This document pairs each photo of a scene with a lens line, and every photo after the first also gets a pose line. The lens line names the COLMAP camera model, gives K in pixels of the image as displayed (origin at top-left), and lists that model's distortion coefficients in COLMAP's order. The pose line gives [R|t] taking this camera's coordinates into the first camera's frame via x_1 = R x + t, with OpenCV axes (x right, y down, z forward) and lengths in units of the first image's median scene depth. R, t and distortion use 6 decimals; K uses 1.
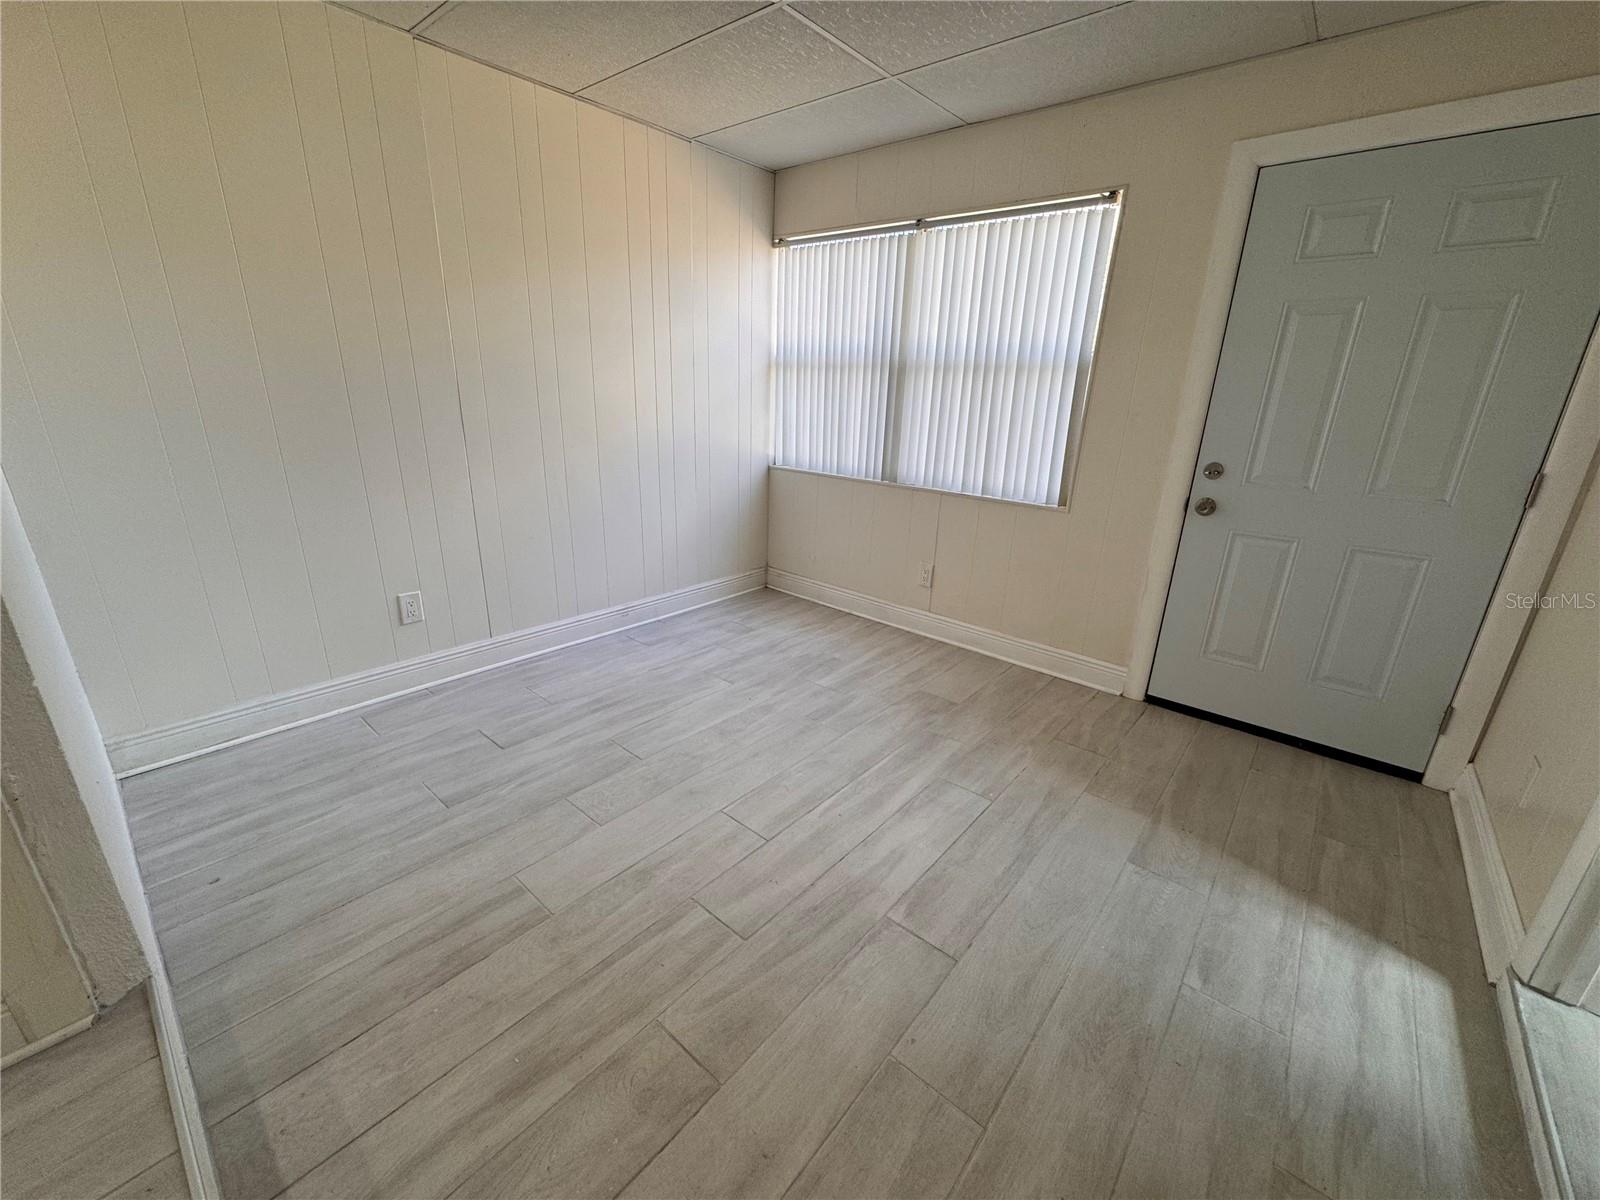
lens RADIAL K [[641.8, 0, 800.3], [0, 641.8, 600.1], [0, 0, 1]] dist [-0.000575, -0.000185]
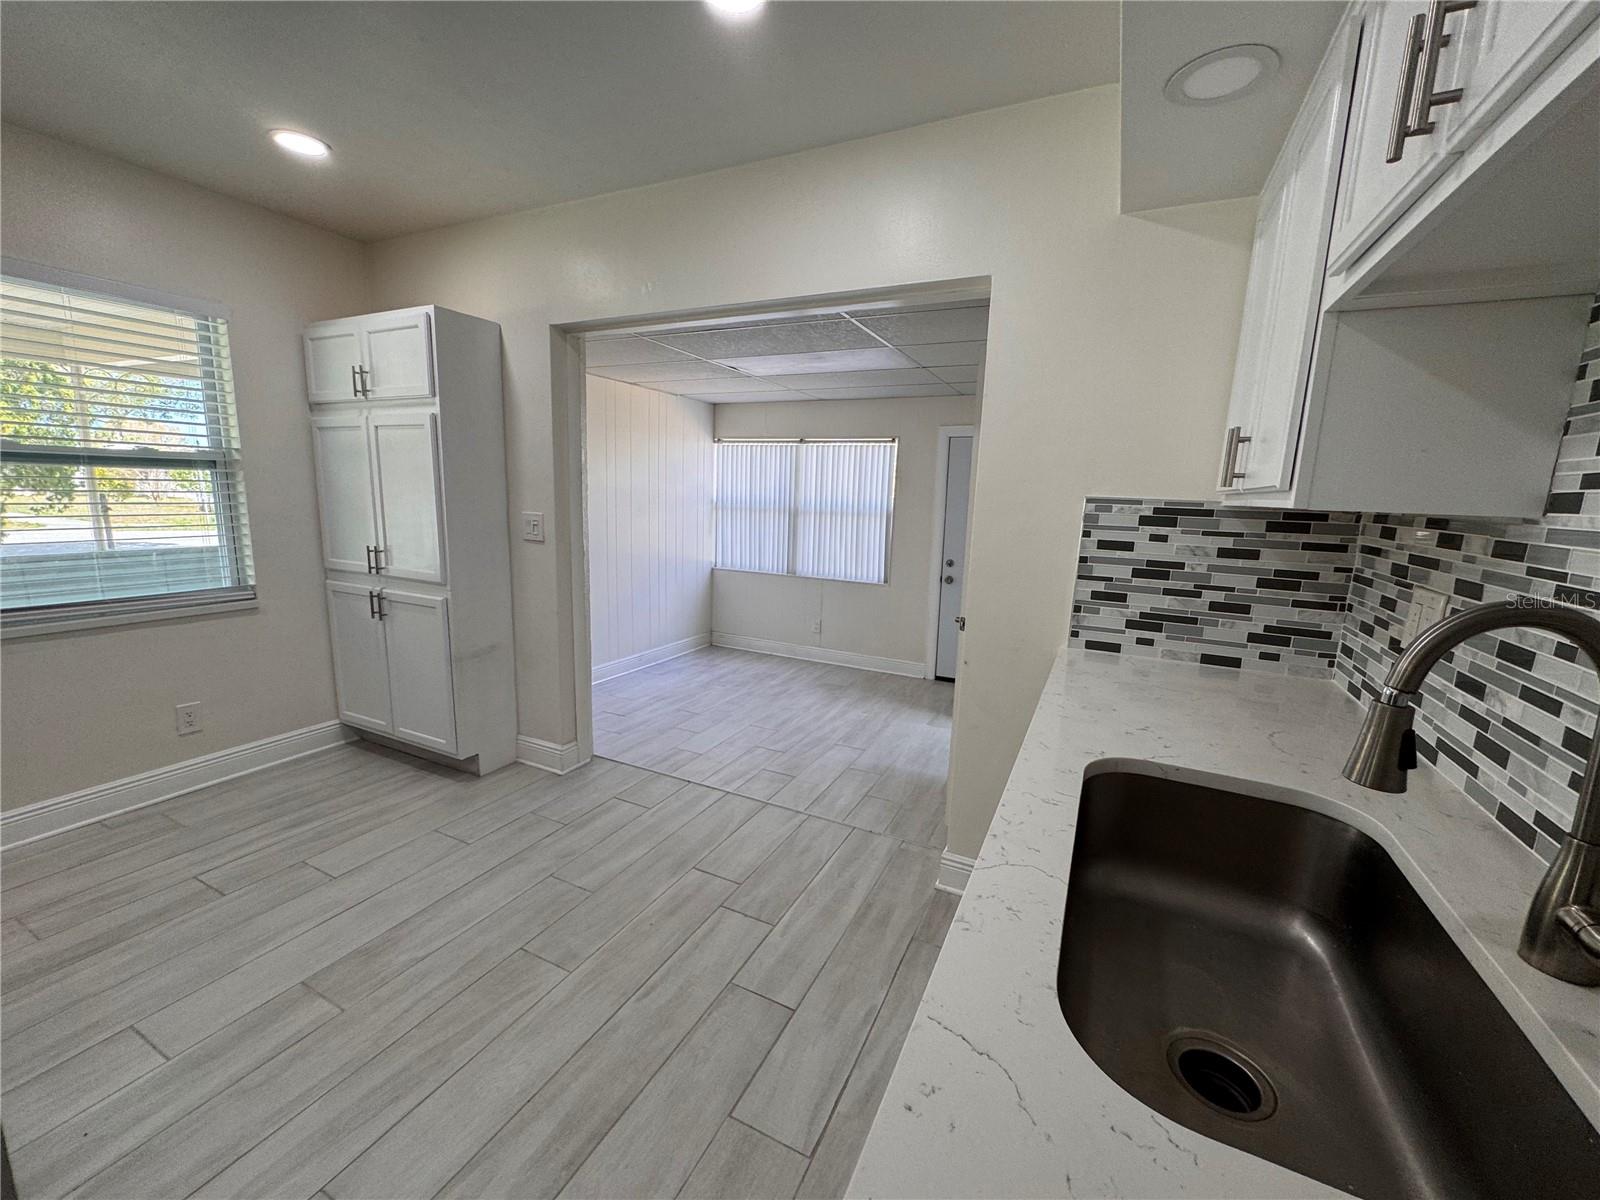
lens RADIAL K [[641.8, 0, 800.3], [0, 641.8, 600.1], [0, 0, 1]] dist [-0.000575, -0.000185]
pose [[0.967757, -0.041277, 0.248479, -0.297041], [0.078707, 0.986640, -0.142645, 0.146065], [-0.239271, 0.157603, 0.958077, -0.717097]]
